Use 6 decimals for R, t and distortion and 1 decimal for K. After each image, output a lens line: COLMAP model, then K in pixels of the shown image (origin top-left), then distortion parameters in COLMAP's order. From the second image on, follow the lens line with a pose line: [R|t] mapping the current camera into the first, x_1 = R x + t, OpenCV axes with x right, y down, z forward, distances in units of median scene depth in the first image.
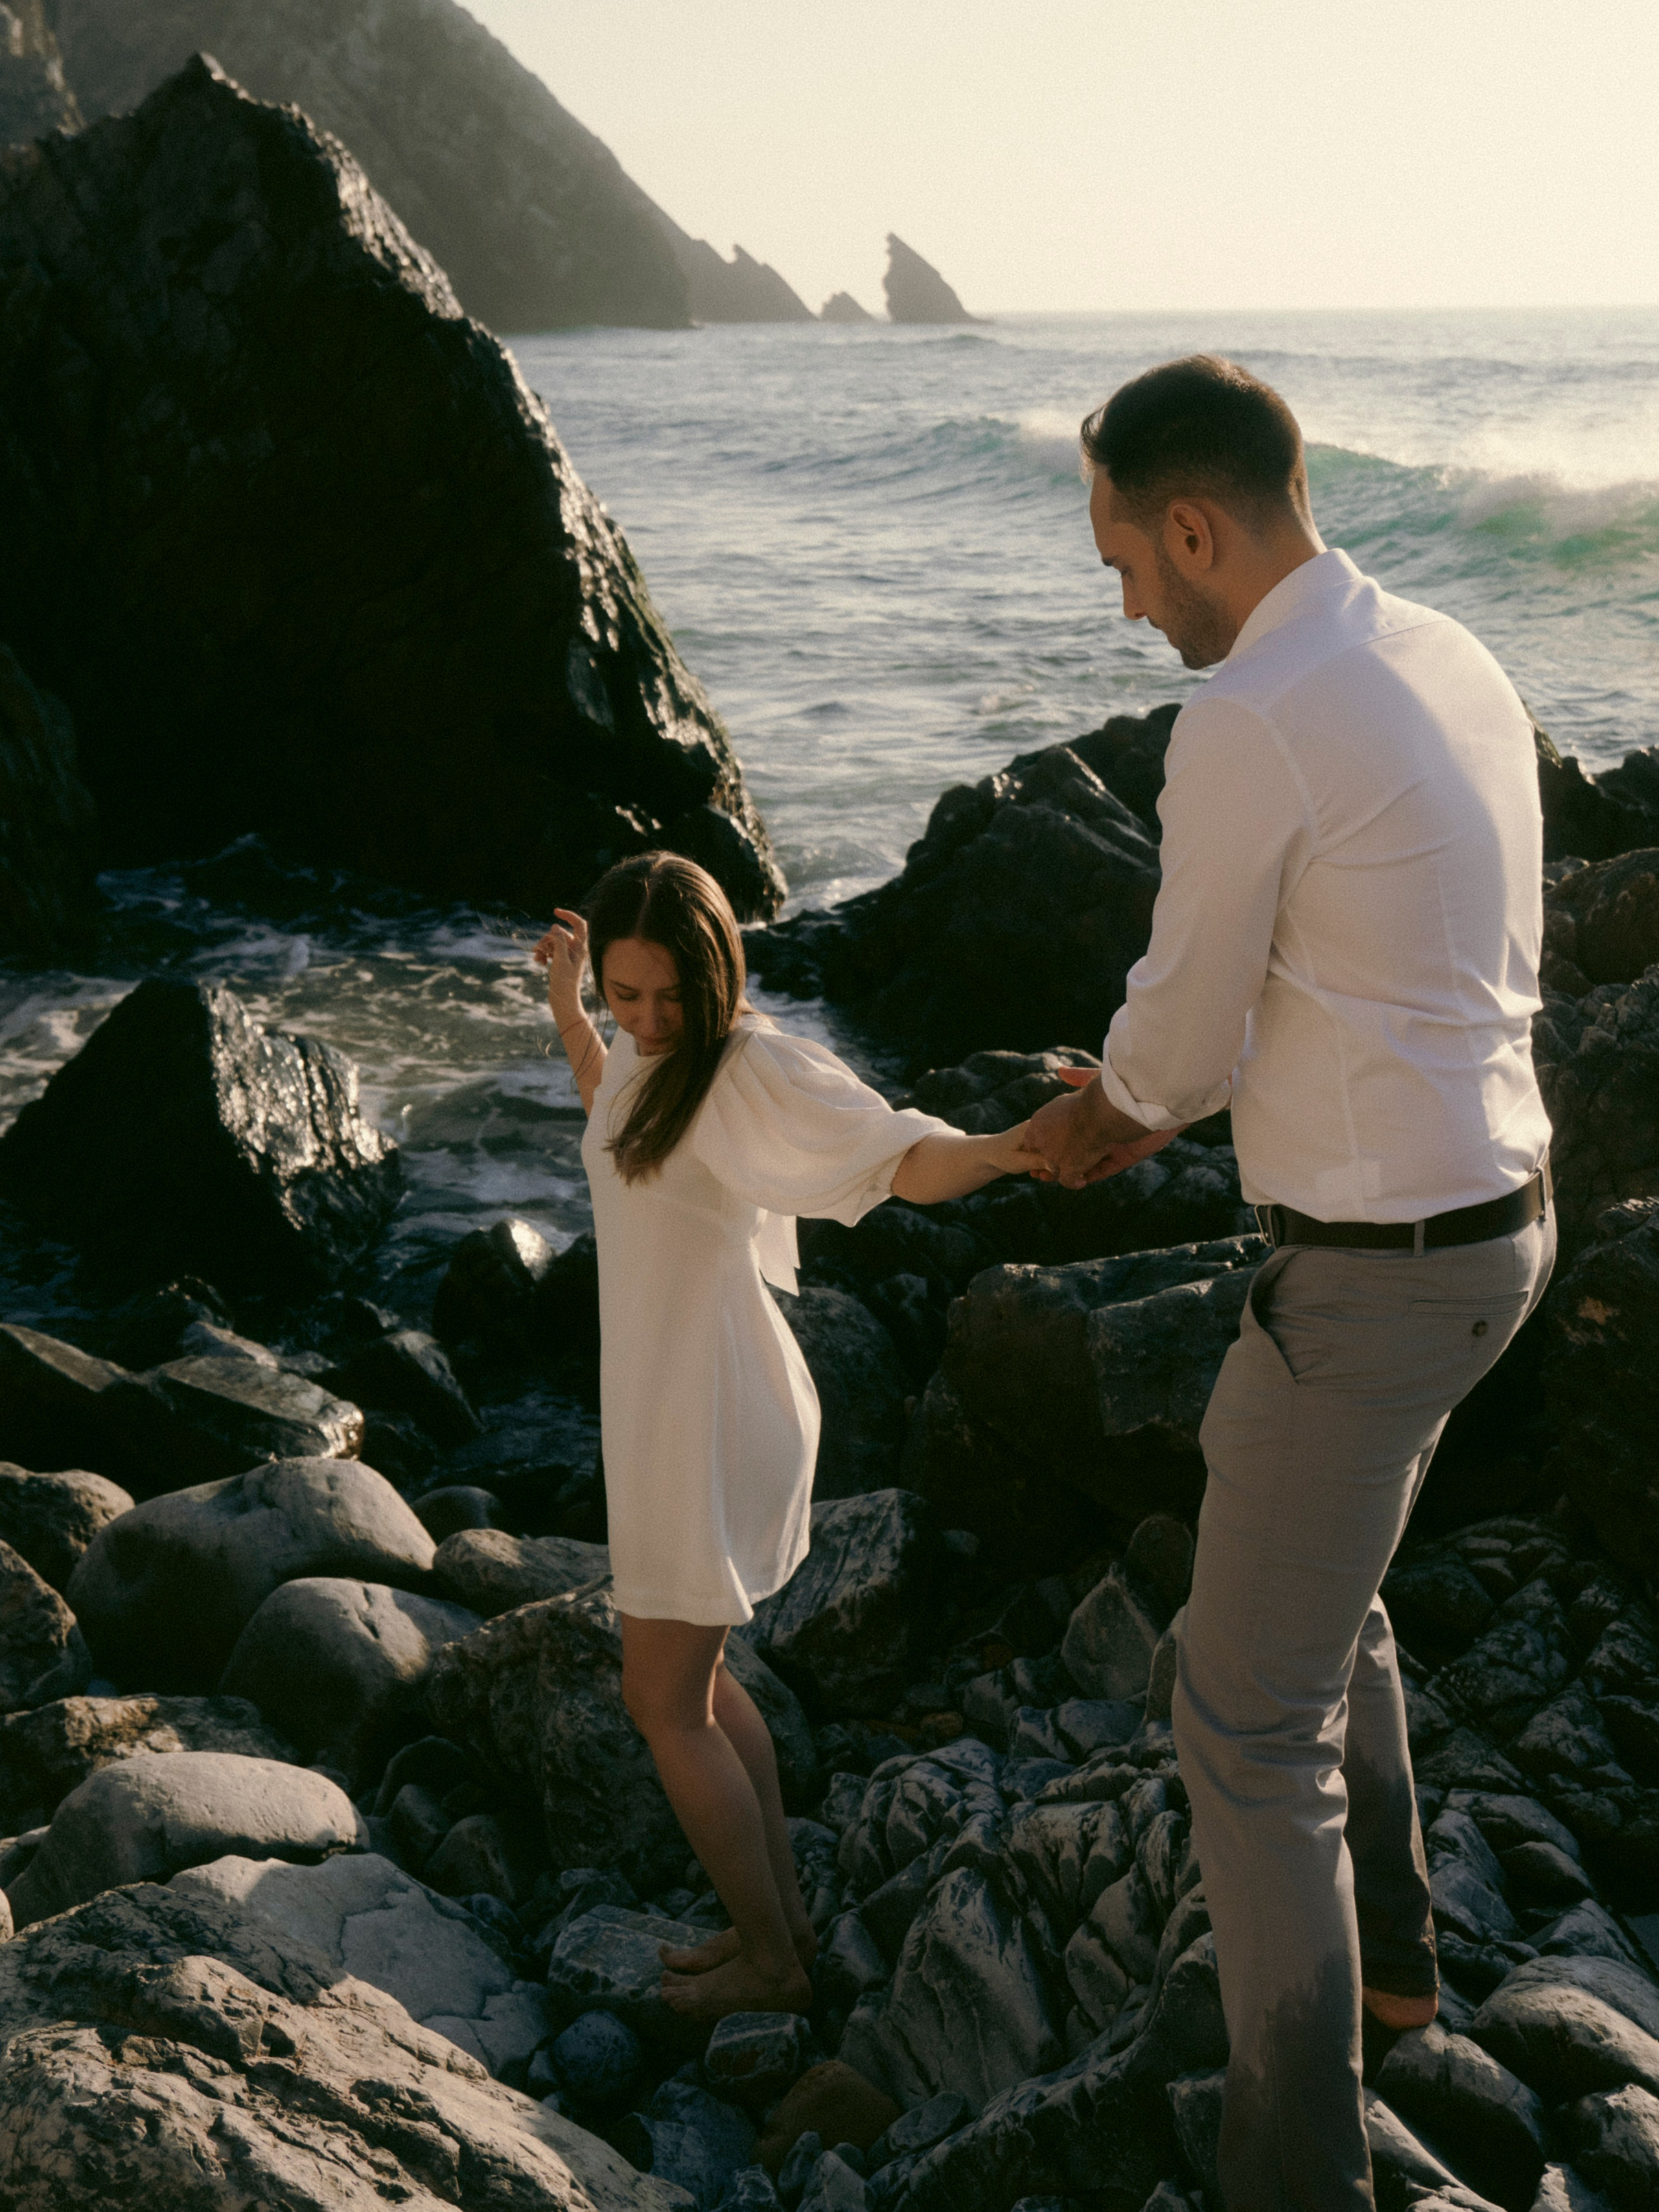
lens RADIAL K [[2494.1, 0, 845.4], [0, 2494.1, 1037.1], [0, 0, 1]] dist [0.025768, 0.000000]
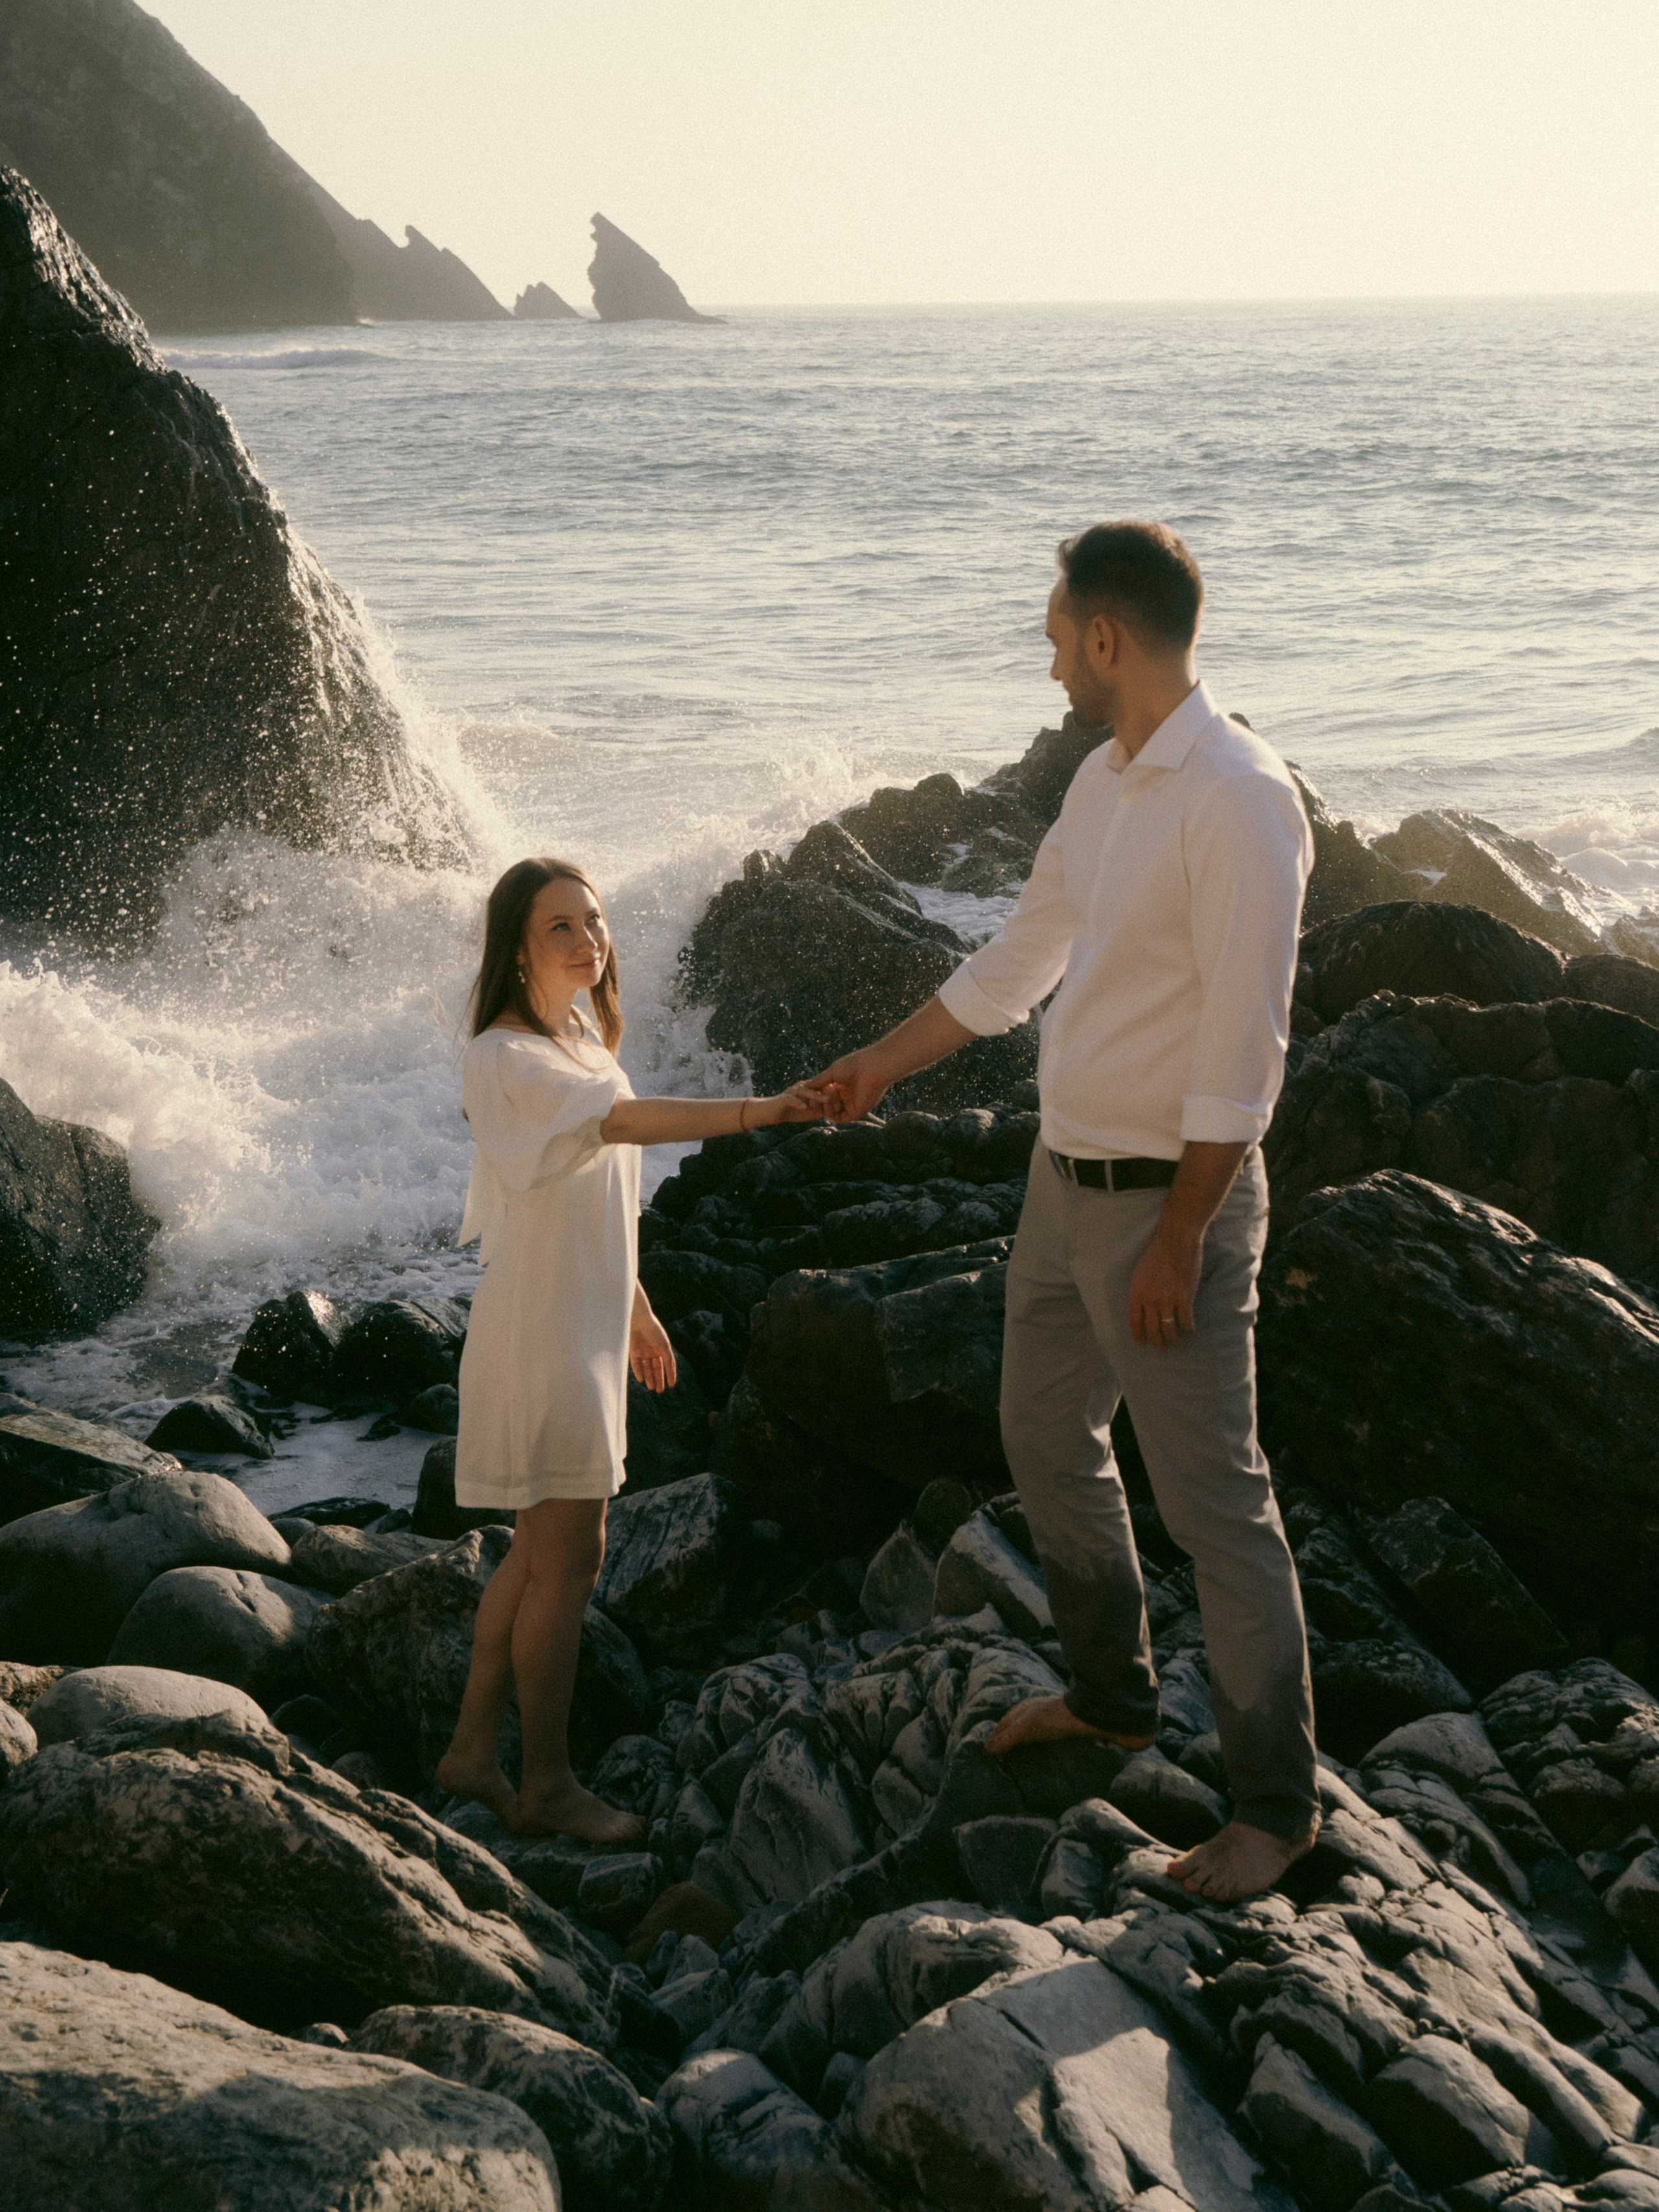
lens RADIAL K [[3062.2, 0, 802.1], [0, 3062.2, 994.5], [0, 0, 1]] dist [0.109823, 0.000000]
pose [[0.996593, -0.020730, 0.079832, -0.042436], [0.025605, 0.997838, -0.060534, 0.048618], [-0.078405, 0.062372, 0.994969, -0.380073]]
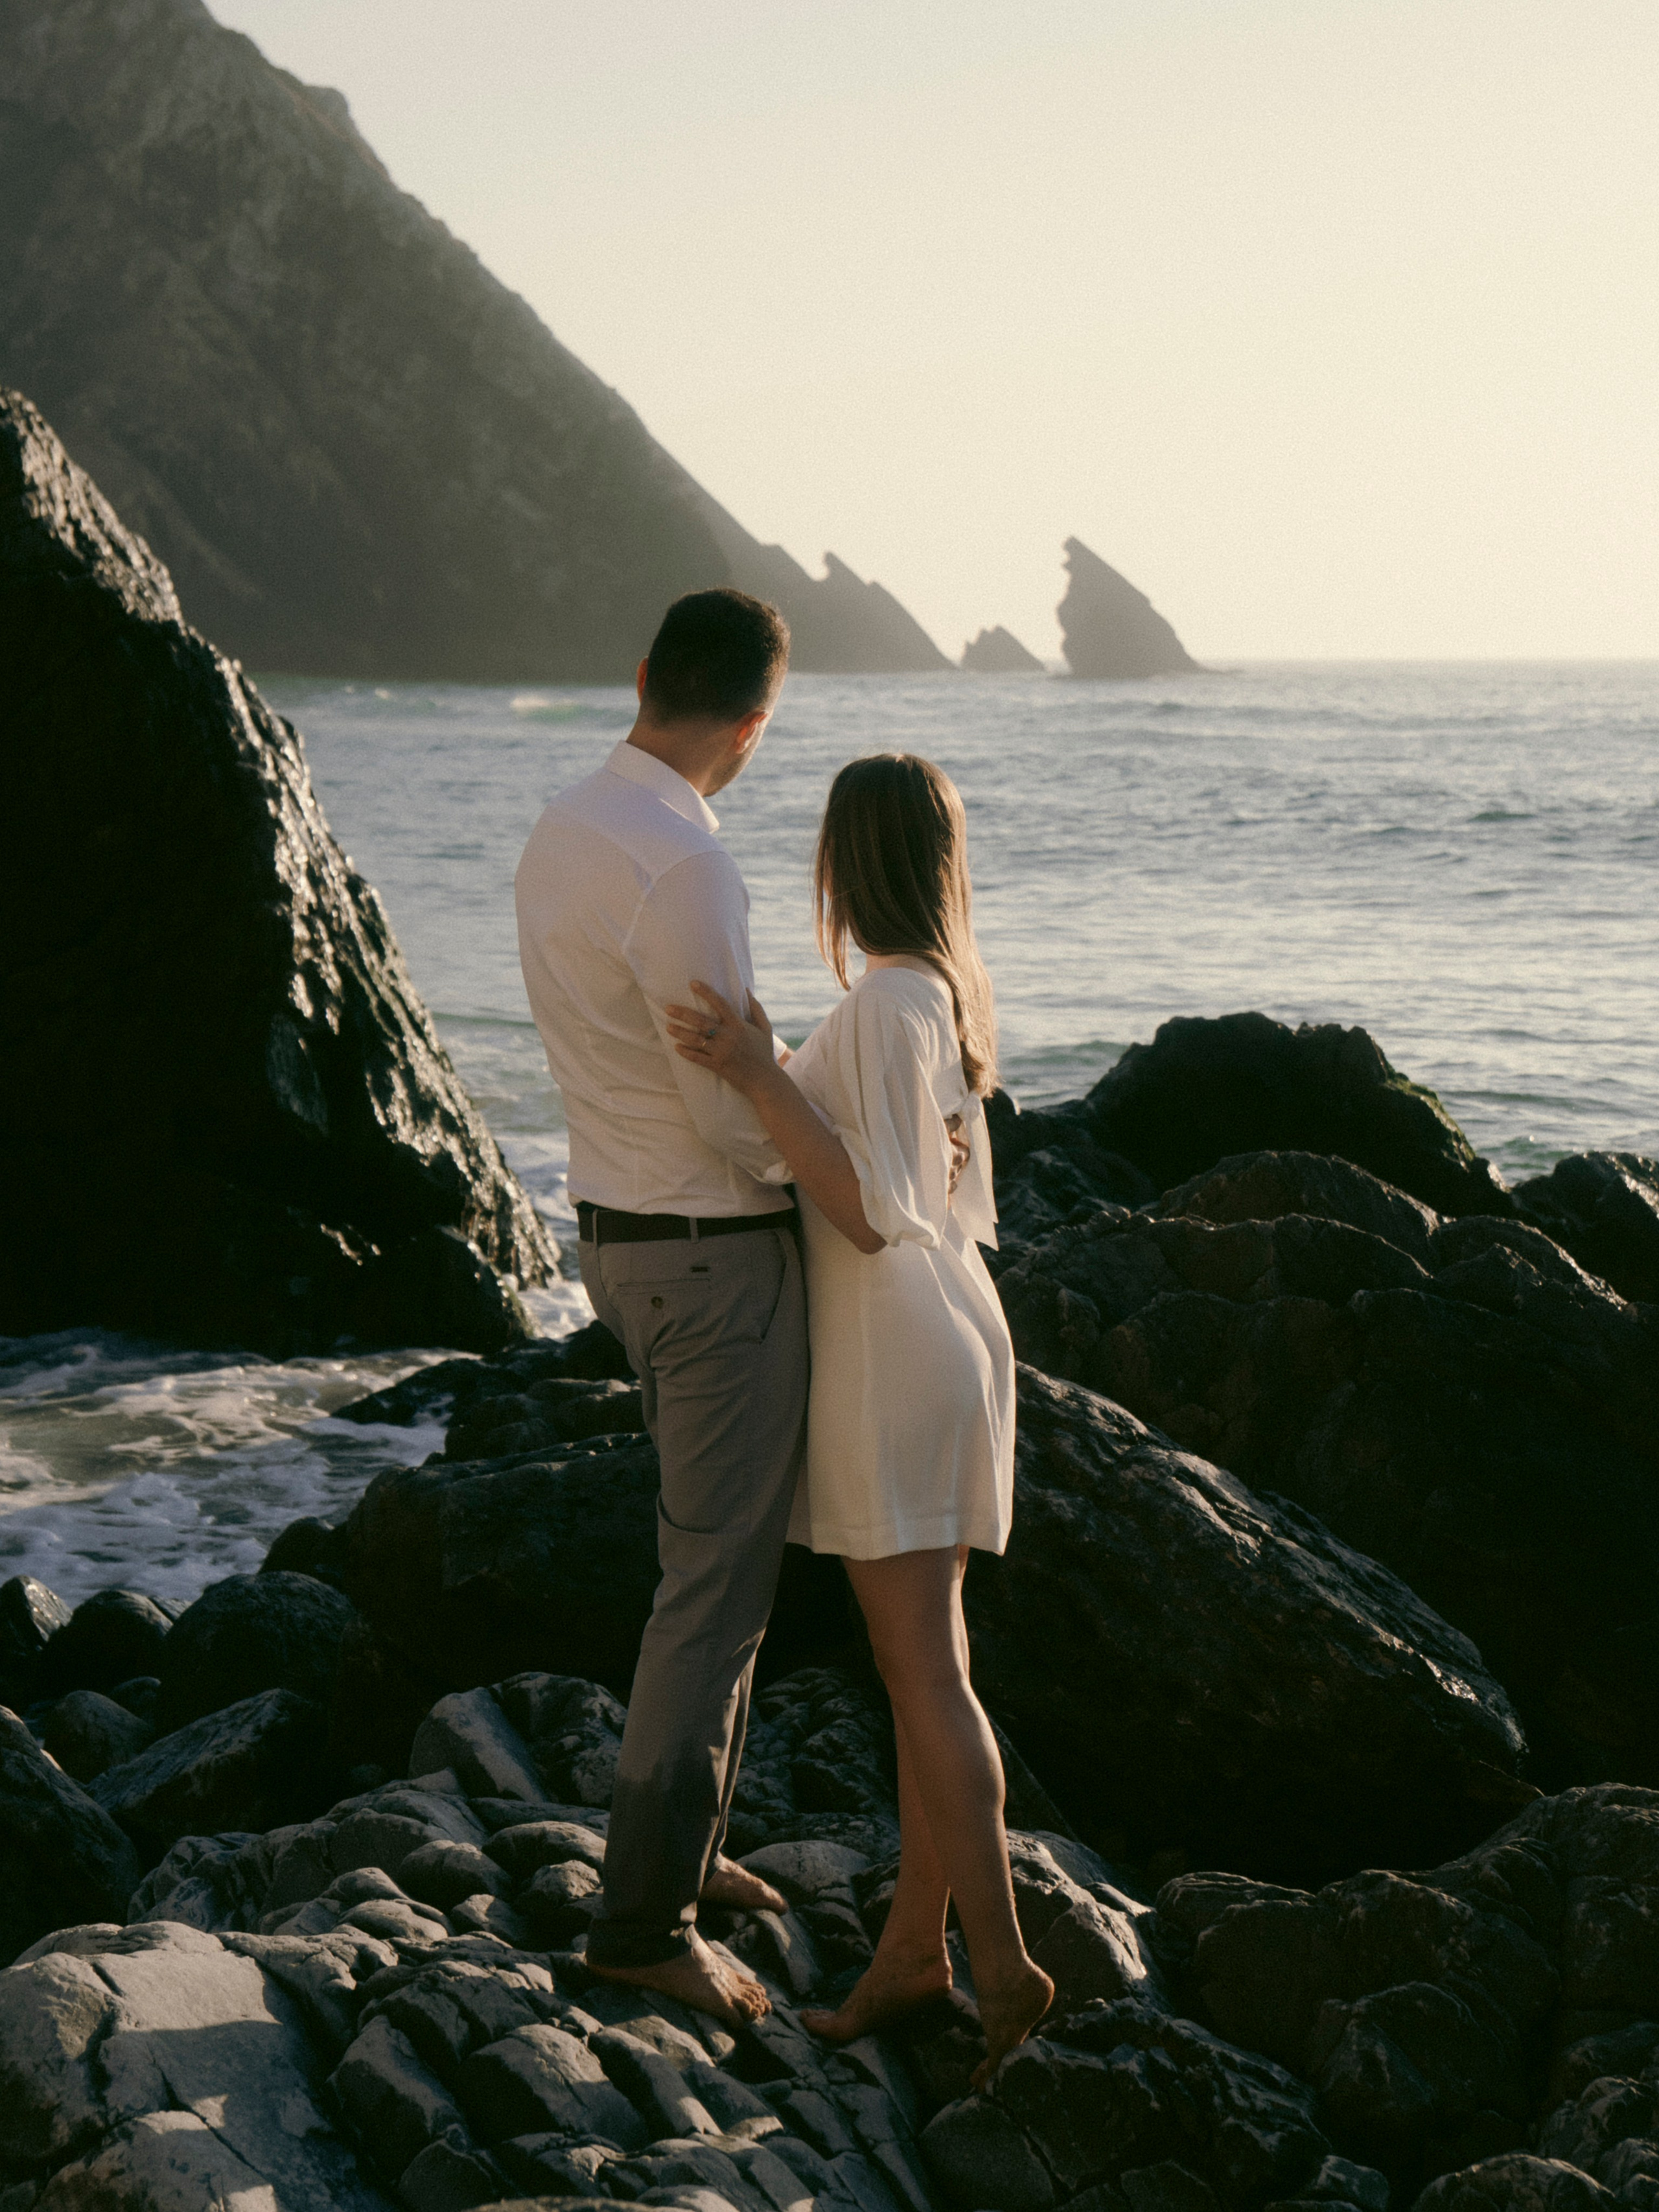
lens RADIAL K [[4166.3, 0, 864.3], [0, 4166.3, 1047.1], [0, 0, 1]] dist [0.261903, 0.000000]
pose [[0.999185, 0.014036, -0.037844, 0.307188], [-0.020929, 0.981864, -0.188427, 0.233568], [0.034513, 0.189065, 0.981358, -0.698550]]
